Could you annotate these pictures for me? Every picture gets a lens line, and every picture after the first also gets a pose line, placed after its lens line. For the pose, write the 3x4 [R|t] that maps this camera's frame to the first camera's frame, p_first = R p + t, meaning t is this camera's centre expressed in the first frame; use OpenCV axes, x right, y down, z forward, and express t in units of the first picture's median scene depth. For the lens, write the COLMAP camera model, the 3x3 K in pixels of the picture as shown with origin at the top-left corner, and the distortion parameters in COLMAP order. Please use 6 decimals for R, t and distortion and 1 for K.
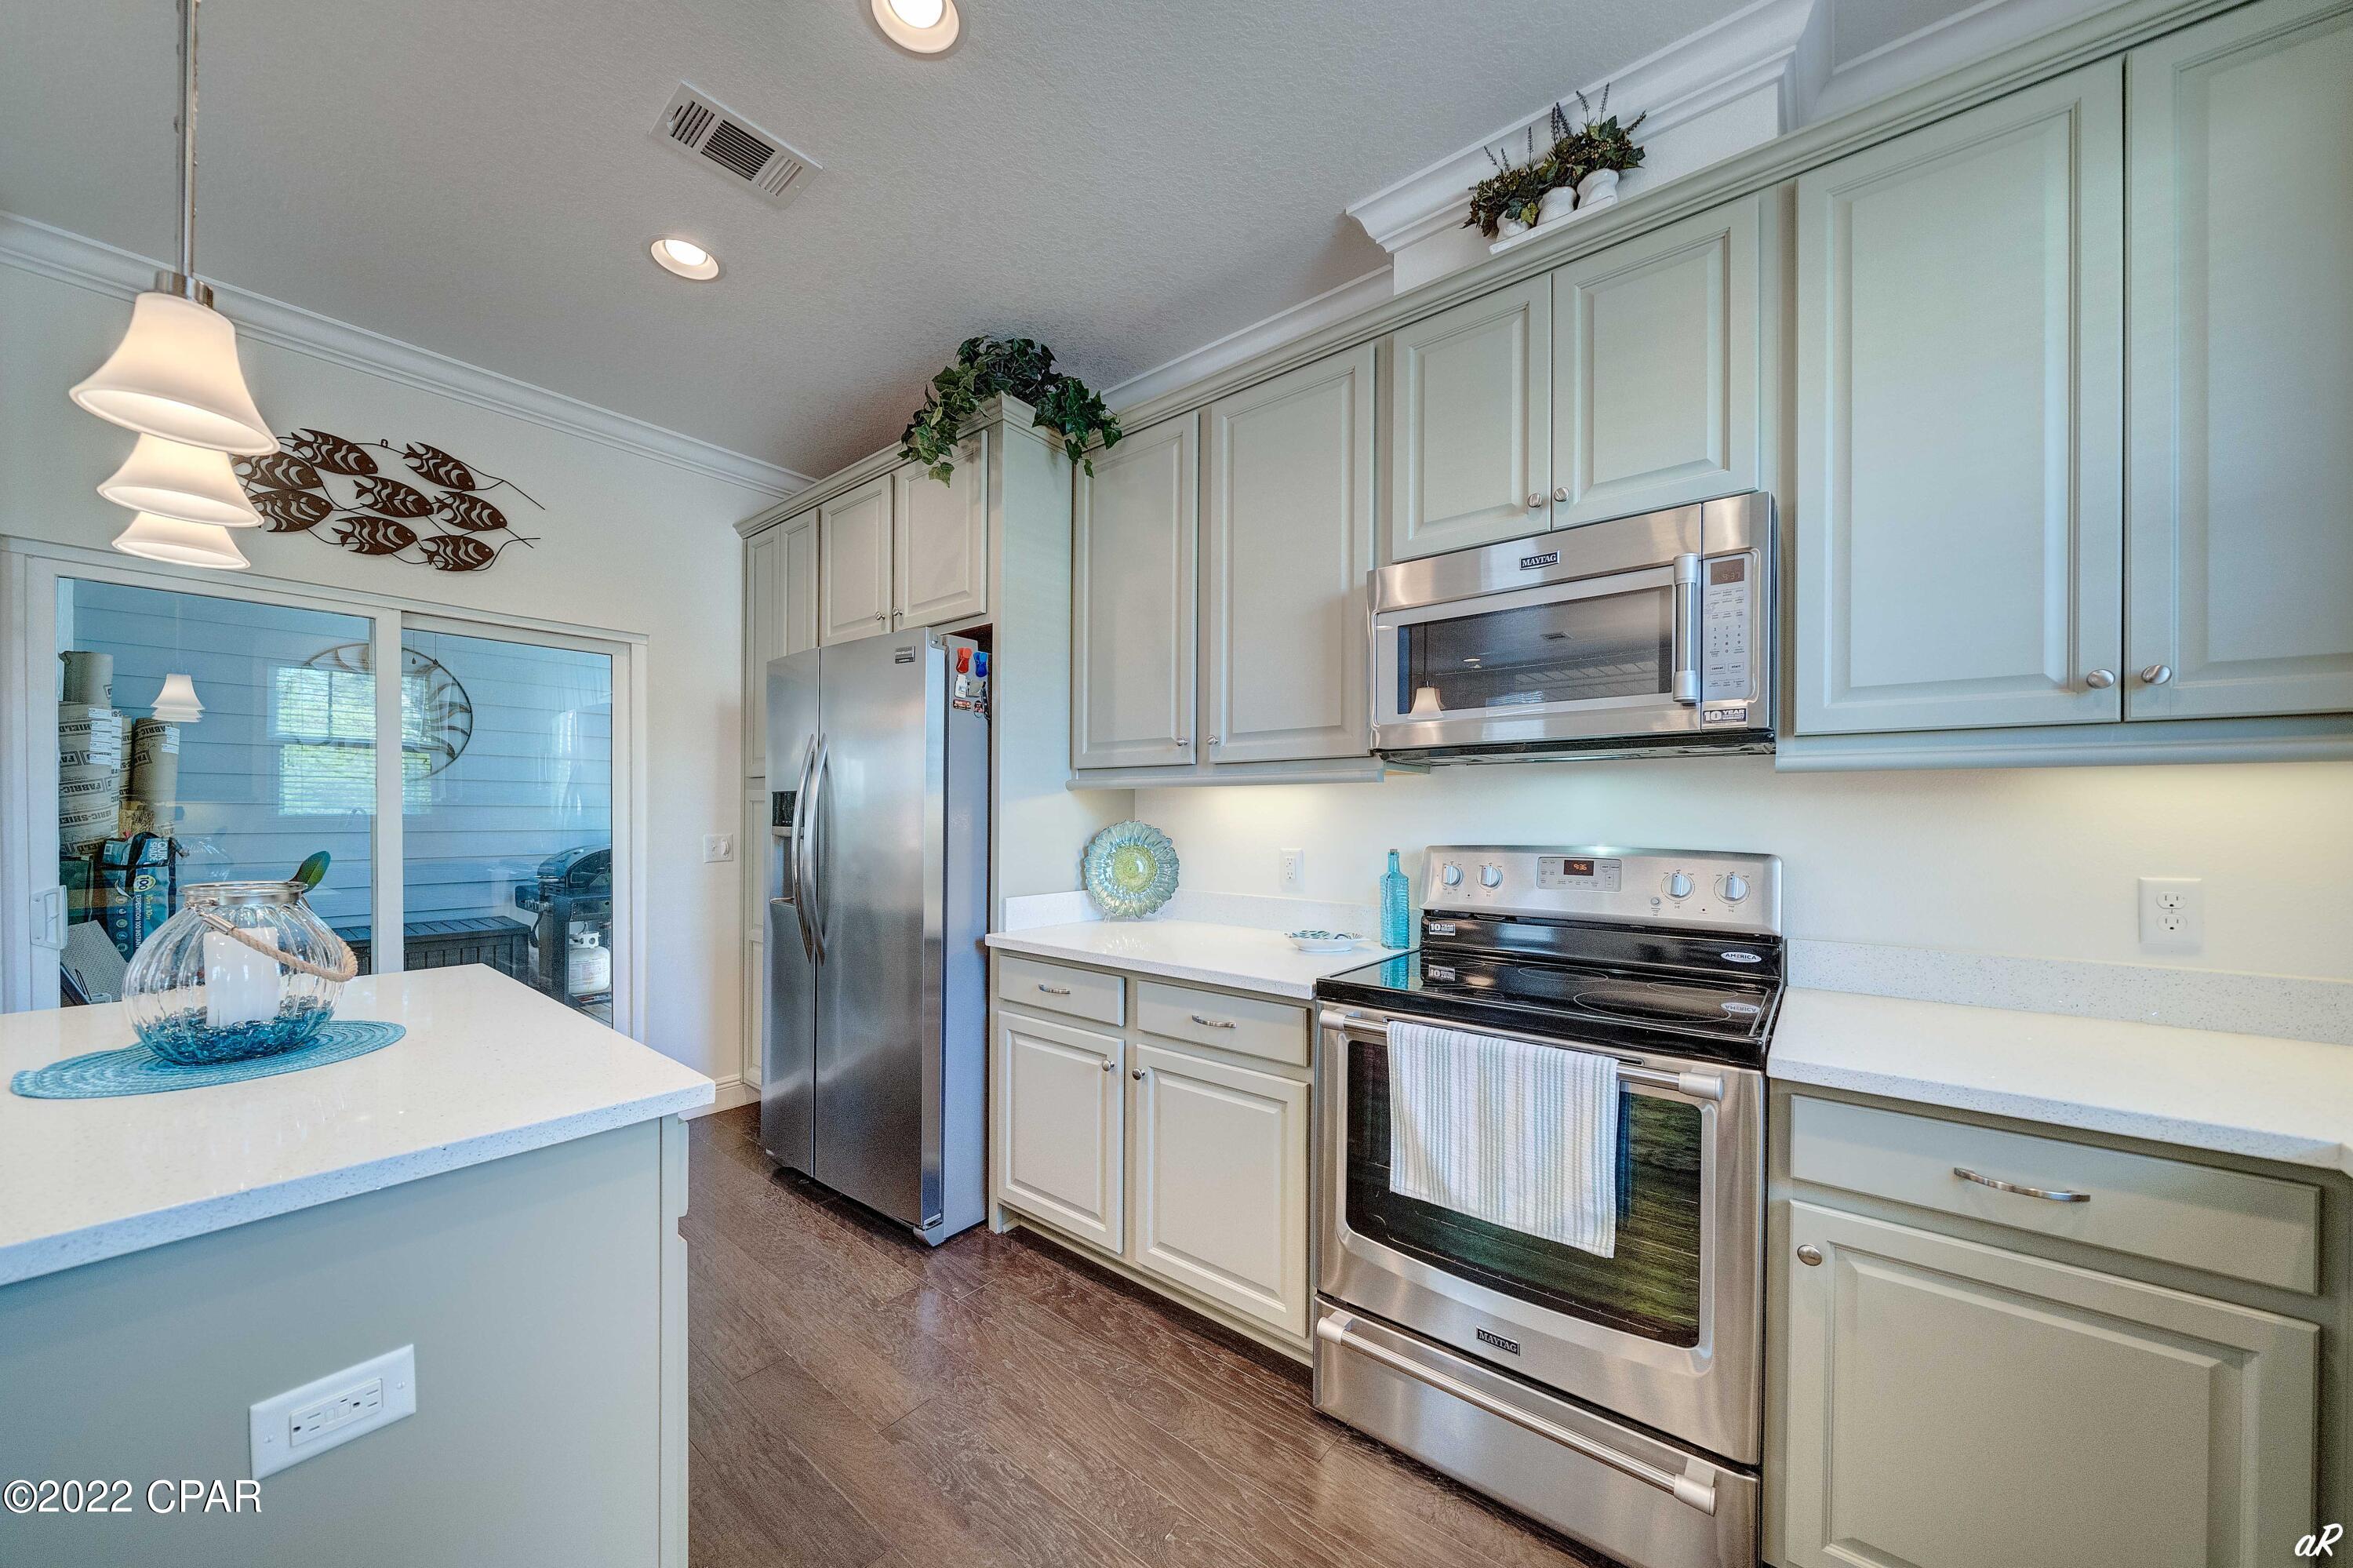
lens RADIAL K [[813.5, 0, 1158.8], [0, 813.5, 819.9], [0, 0, 1]] dist [-0.005505, -0.000075]
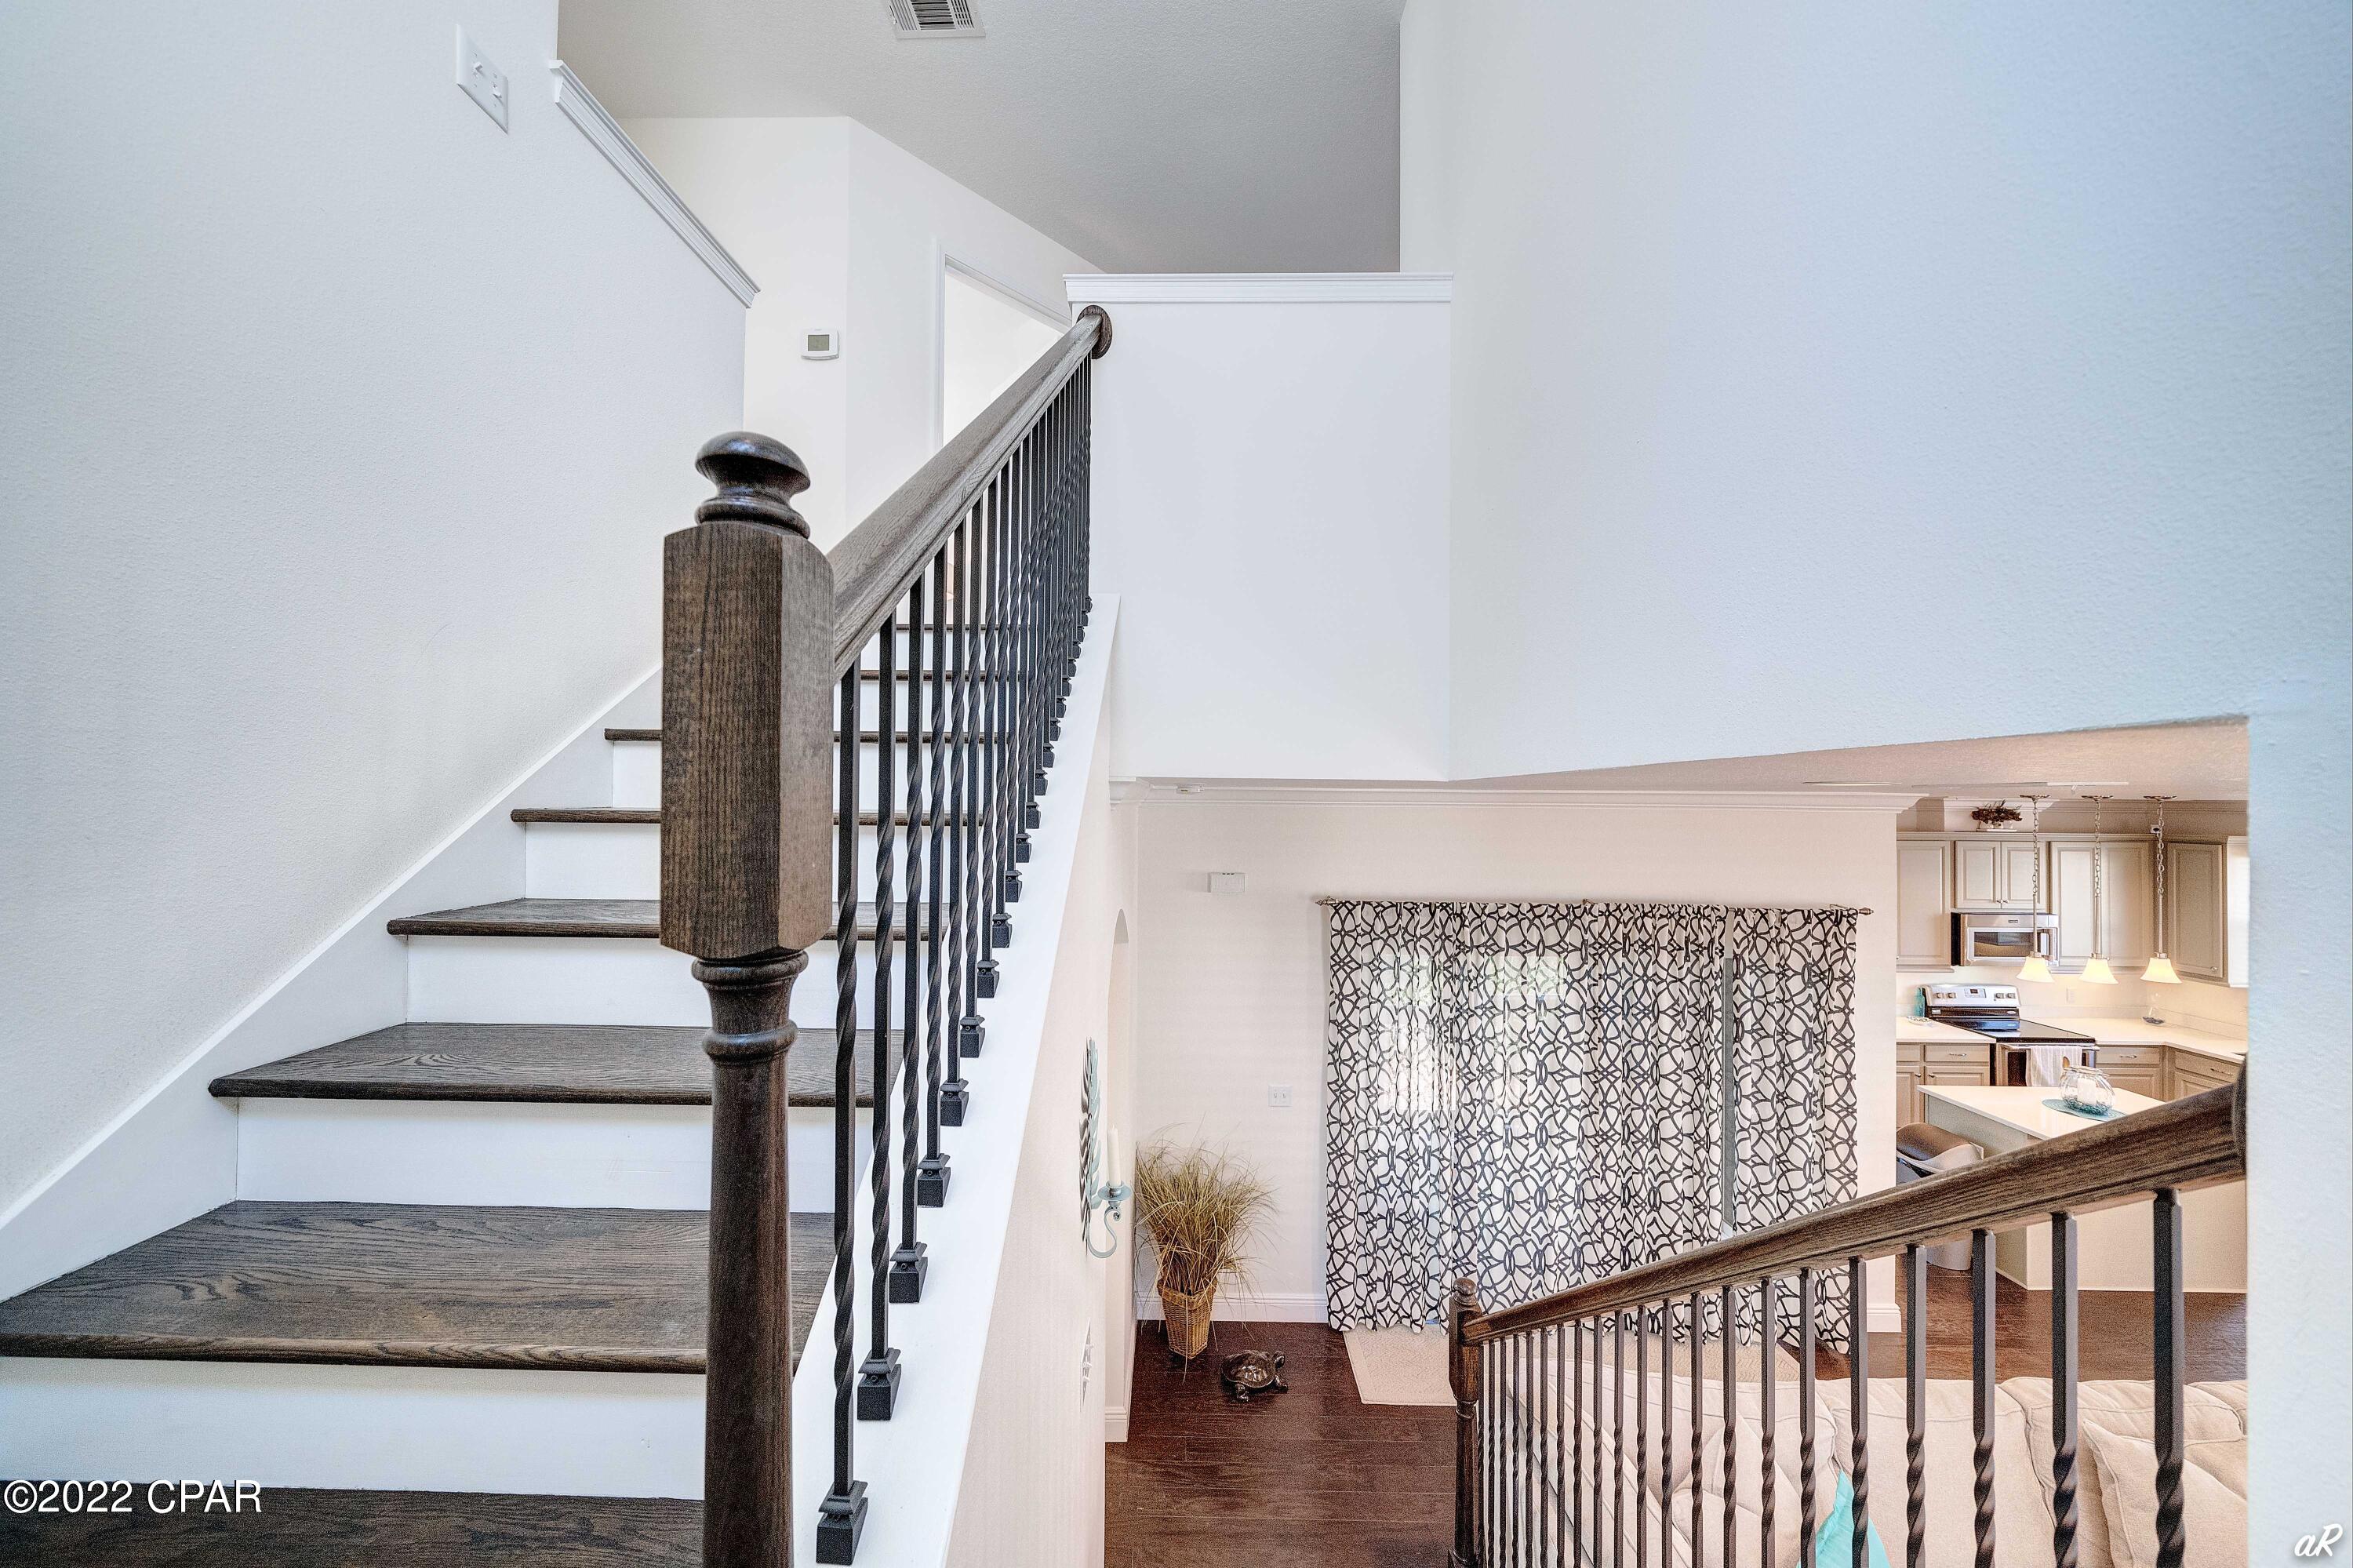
lens RADIAL K [[803.5, 0, 1167.0], [0, 803.5, 791.2], [0, 0, 1]] dist [-0.001036, -0.002393]
pose [[0.784173, 0.009248, 0.620473, -4.994034], [0.002036, 0.999845, -0.017475, -0.862963], [-0.620539, 0.014967, 0.784033, 0.479386]]
